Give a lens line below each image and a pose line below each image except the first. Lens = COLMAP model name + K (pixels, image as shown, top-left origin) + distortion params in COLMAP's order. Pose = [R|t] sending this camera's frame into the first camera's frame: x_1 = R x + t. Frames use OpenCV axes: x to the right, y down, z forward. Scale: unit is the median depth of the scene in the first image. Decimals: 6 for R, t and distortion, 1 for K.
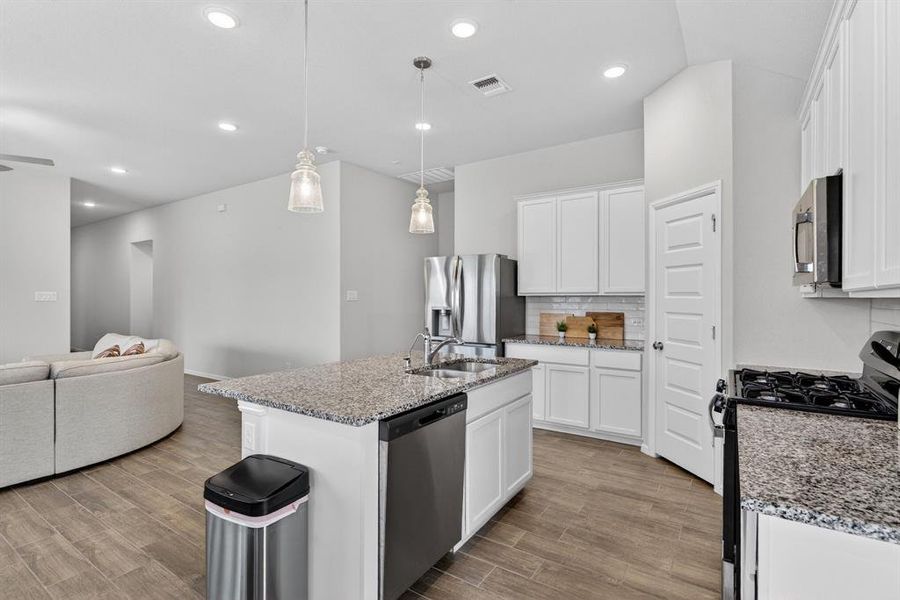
lens RADIAL K [[426.2, 0, 456.2], [0, 426.2, 297.2], [0, 0, 1]] dist [-0.010223, 0.000331]
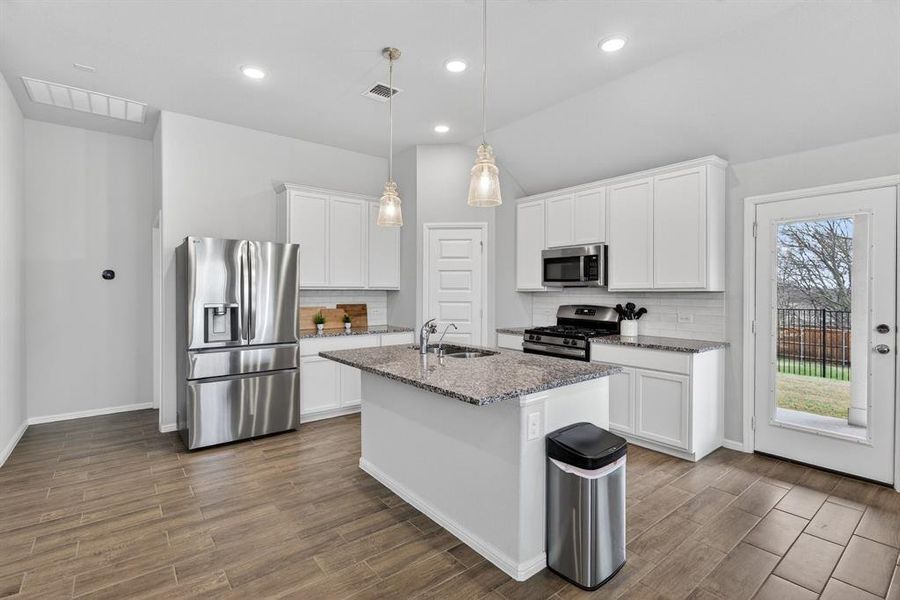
lens RADIAL K [[424.5, 0, 456.0], [0, 424.5, 293.5], [0, 0, 1]] dist [-0.003273, -0.000332]
pose [[0.307170, -0.003706, 0.951647, -0.752935], [-0.001797, 0.999988, 0.004474, 0.001052], [-0.951653, -0.003084, 0.307160, 0.427299]]
